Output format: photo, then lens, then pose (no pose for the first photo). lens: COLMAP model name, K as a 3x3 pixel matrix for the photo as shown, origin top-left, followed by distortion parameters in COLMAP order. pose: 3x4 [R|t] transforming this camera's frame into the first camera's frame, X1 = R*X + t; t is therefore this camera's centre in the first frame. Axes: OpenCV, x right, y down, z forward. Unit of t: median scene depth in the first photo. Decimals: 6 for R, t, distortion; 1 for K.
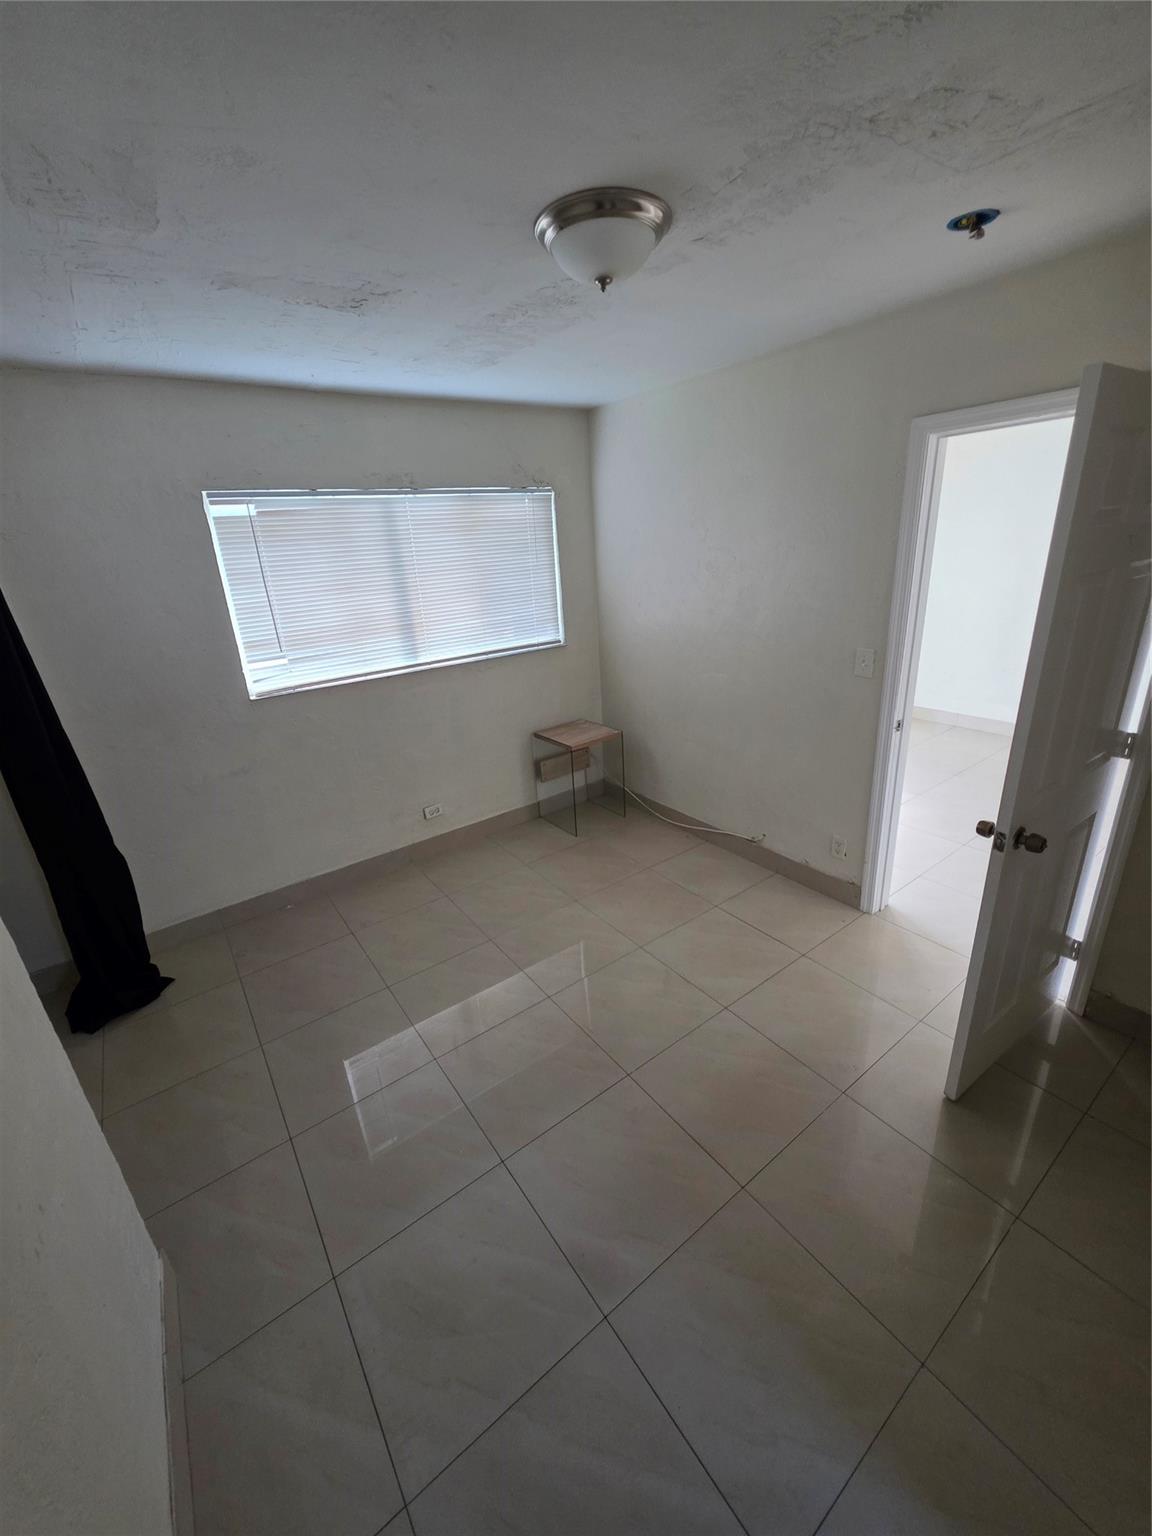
lens RADIAL K [[617.9, 0, 576.2], [0, 617.9, 763.1], [0, 0, 1]] dist [0.000433, 0.000227]
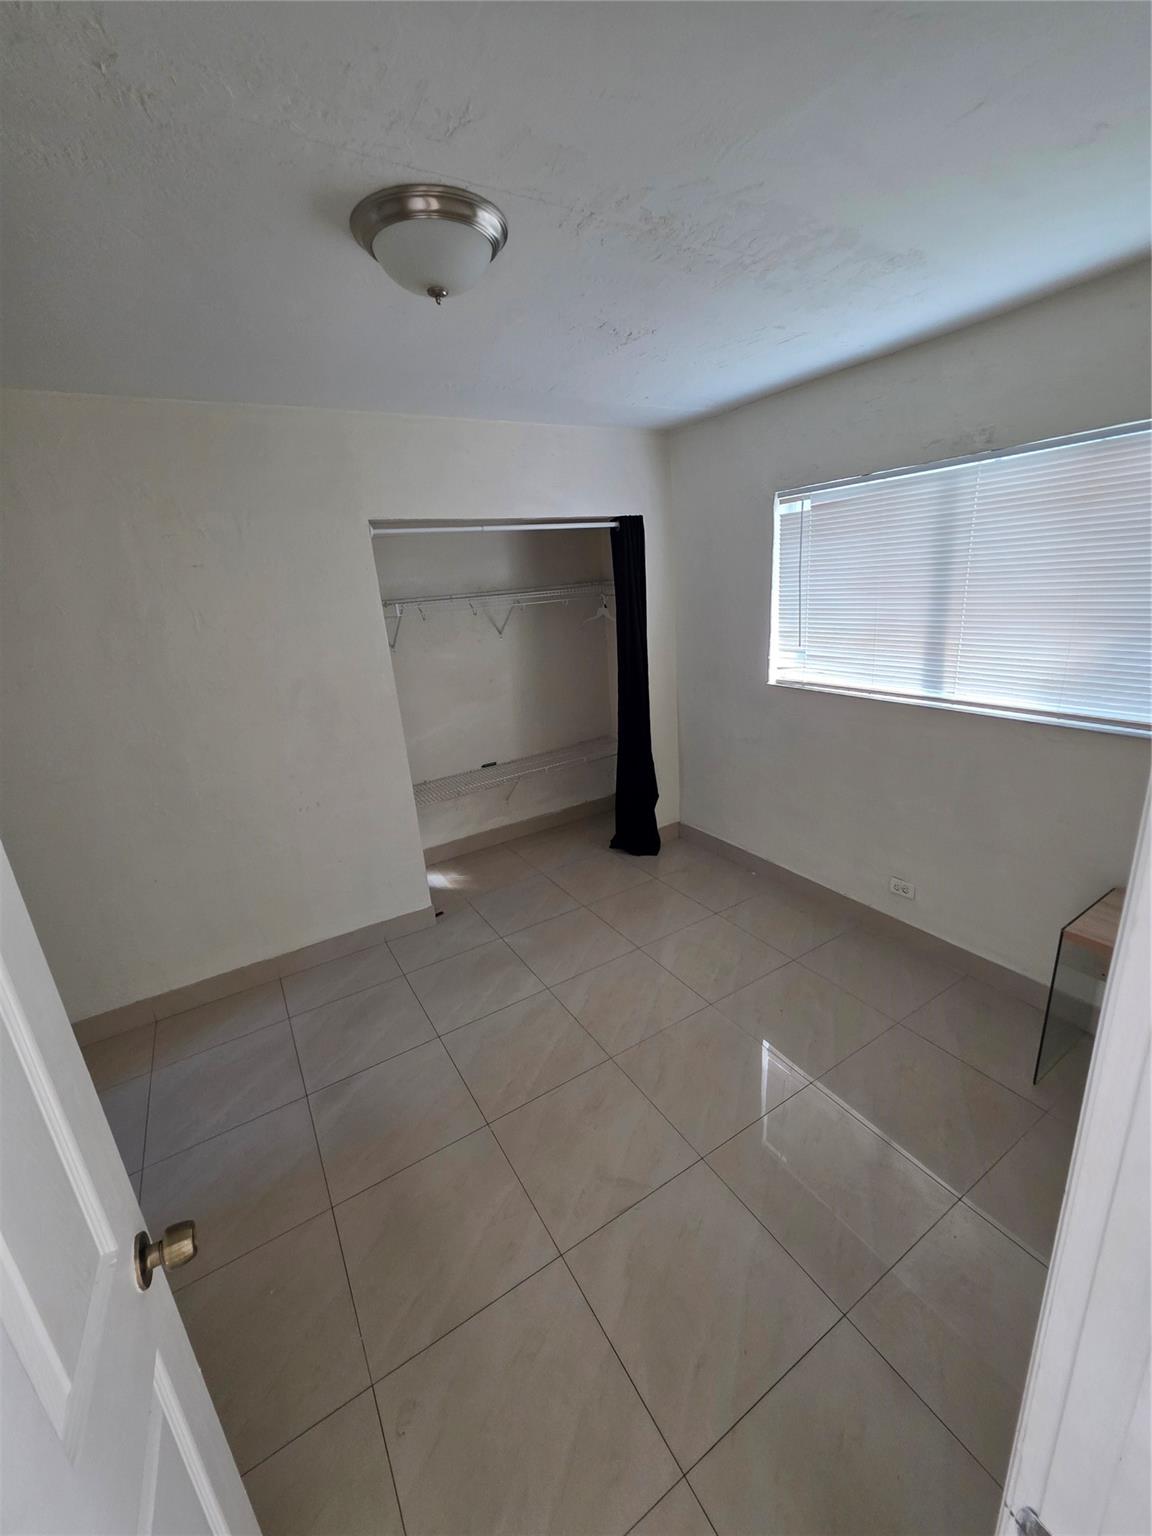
lens RADIAL K [[610.4, 0, 578.6], [0, 610.4, 762.1], [0, 0, 1]] dist [0.000199, 0.000294]
pose [[-0.079334, 0.352855, -0.932309, 0.532397], [-0.271575, 0.892229, 0.360796, -0.265776], [0.959142, 0.281815, 0.025043, 0.665672]]
